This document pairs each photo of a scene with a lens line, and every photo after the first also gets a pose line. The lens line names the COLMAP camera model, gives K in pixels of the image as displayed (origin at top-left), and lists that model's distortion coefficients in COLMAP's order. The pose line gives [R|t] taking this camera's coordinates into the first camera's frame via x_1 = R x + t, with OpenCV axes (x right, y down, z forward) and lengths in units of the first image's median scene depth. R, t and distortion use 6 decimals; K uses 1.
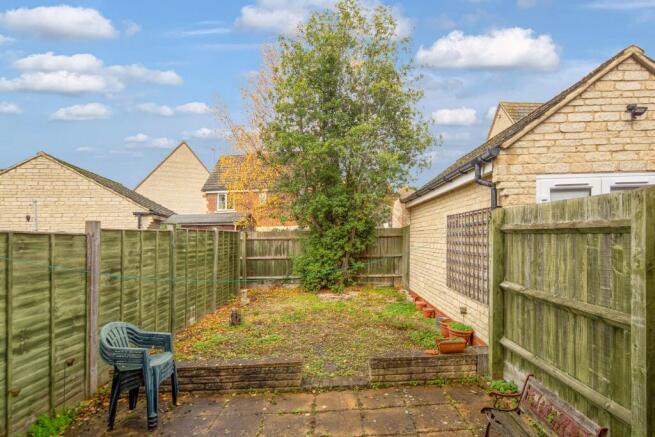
lens RADIAL K [[315.9, 0, 344.9], [0, 315.9, 216.3], [0, 0, 1]] dist [-0.001334, -0.005525]
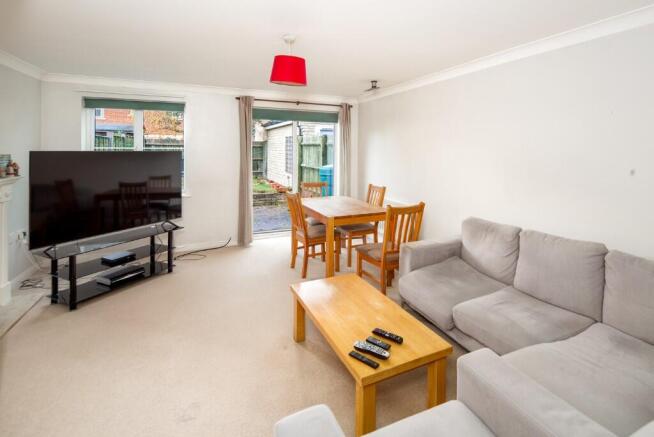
lens RADIAL K [[315.4, 0, 344.3], [0, 315.4, 216.3], [0, 0, 1]] dist [-0.001334, -0.005525]
pose [[0.909385, -0.043724, 0.413650, -0.216030], [-0.067503, 0.965764, 0.250485, -0.044493], [-0.410441, -0.255710, 0.875300, -1.188500]]
